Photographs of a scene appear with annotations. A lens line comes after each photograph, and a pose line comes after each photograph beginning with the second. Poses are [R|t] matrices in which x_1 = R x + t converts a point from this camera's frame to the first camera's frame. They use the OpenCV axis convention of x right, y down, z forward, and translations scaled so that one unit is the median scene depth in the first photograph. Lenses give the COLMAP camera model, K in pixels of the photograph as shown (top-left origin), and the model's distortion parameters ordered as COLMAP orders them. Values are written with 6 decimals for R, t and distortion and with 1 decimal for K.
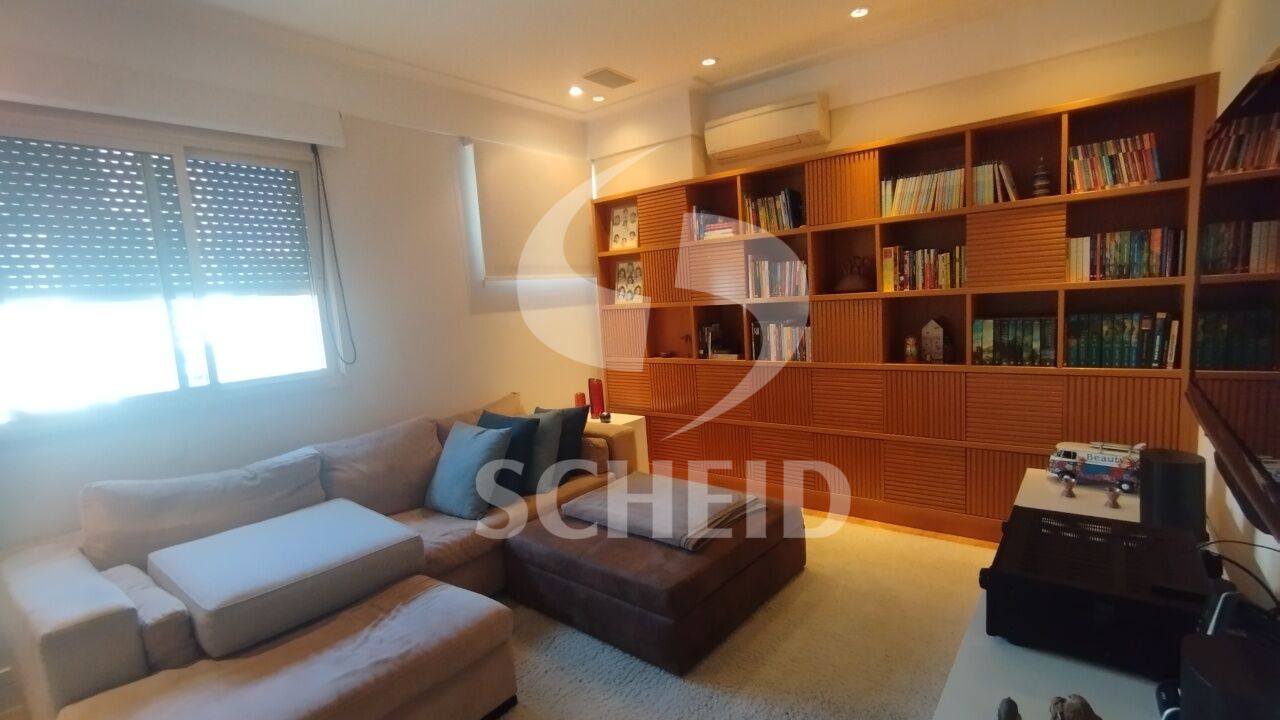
lens RADIAL K [[586.9, 0, 640.7], [0, 586.9, 354.2], [0, 0, 1]] dist [-0.003671, 0.004211]
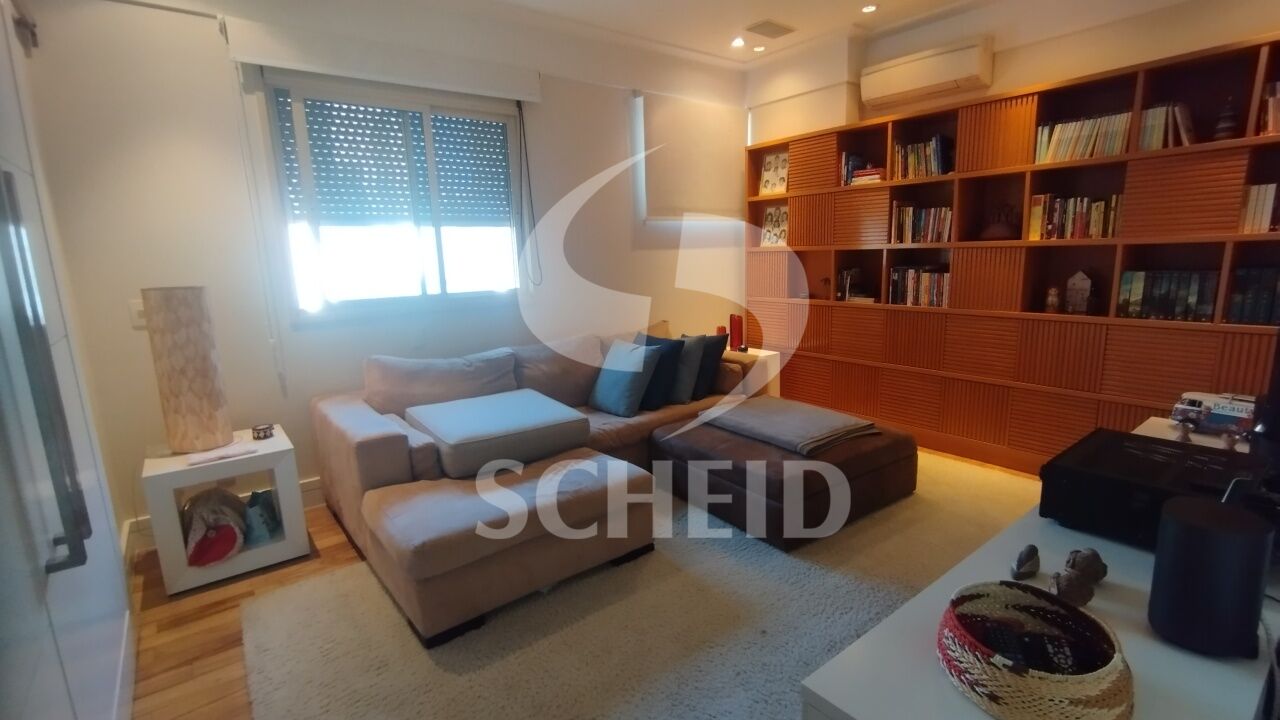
lens RADIAL K [[586.9, 0, 644.2], [0, 586.9, 371.3], [0, 0, 1]] dist [-0.003671, 0.004211]
pose [[0.969182, 0.085105, -0.231179, 0.025908], [-0.059507, 0.991519, 0.115539, 0.043203], [0.239051, -0.098221, 0.966026, -0.167292]]
